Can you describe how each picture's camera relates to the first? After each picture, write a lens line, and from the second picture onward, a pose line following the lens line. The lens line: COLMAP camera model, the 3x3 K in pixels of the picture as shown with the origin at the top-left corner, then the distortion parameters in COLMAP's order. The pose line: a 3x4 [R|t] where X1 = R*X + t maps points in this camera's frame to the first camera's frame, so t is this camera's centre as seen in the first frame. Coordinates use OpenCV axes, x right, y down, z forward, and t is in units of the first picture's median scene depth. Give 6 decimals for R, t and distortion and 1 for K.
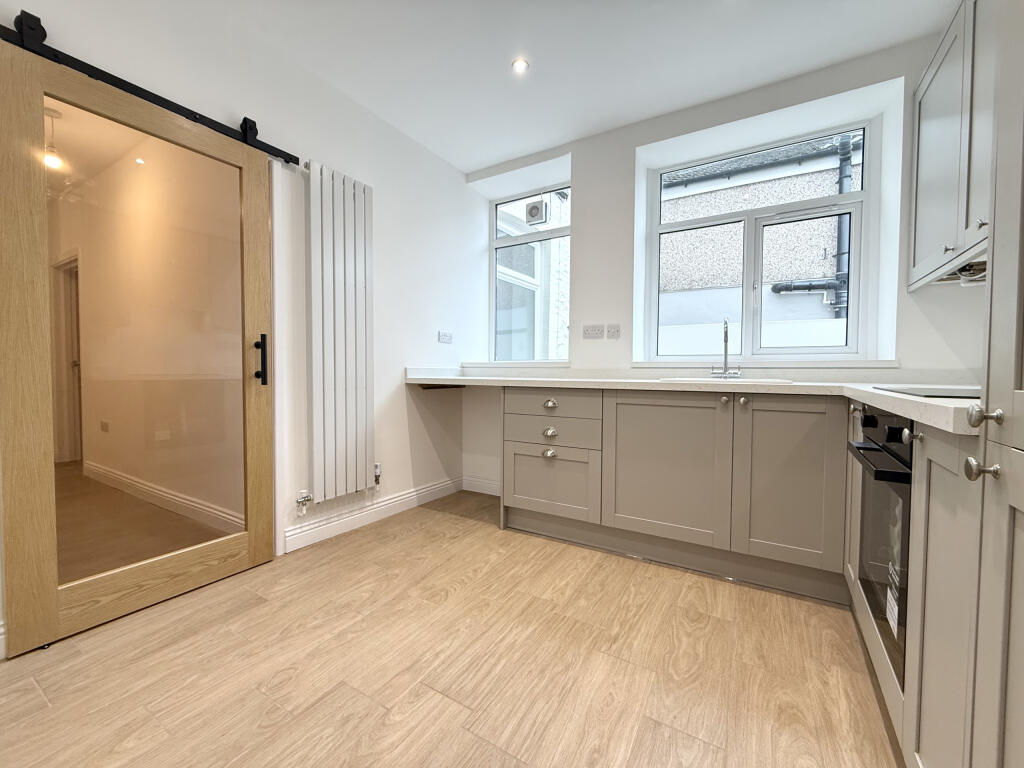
lens RADIAL K [[410.0, 0, 508.6], [0, 410.0, 381.9], [0, 0, 1]] dist [-0.000943, 0.000966]
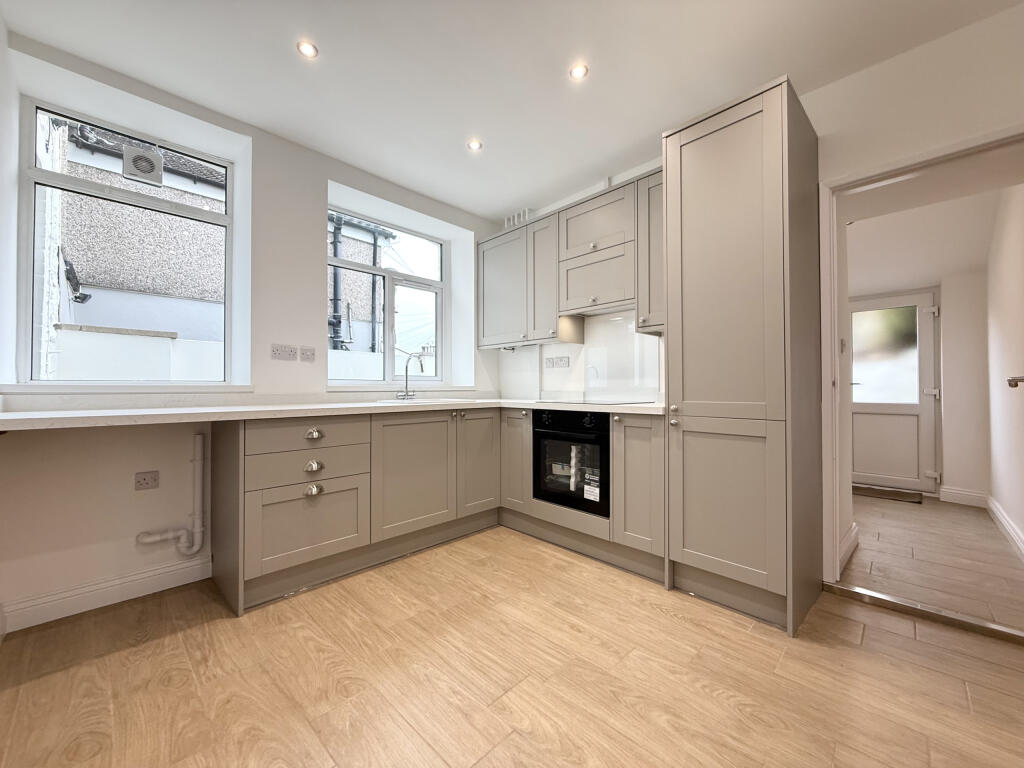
lens RADIAL K [[410.0, 0, 508.6], [0, 410.0, 381.9], [0, 0, 1]] dist [-0.000943, 0.000966]
pose [[0.236414, 0.007307, 0.971625, -0.761506], [0.030568, 0.999421, -0.014954, -0.039924], [-0.971172, 0.033236, 0.236053, 0.428624]]
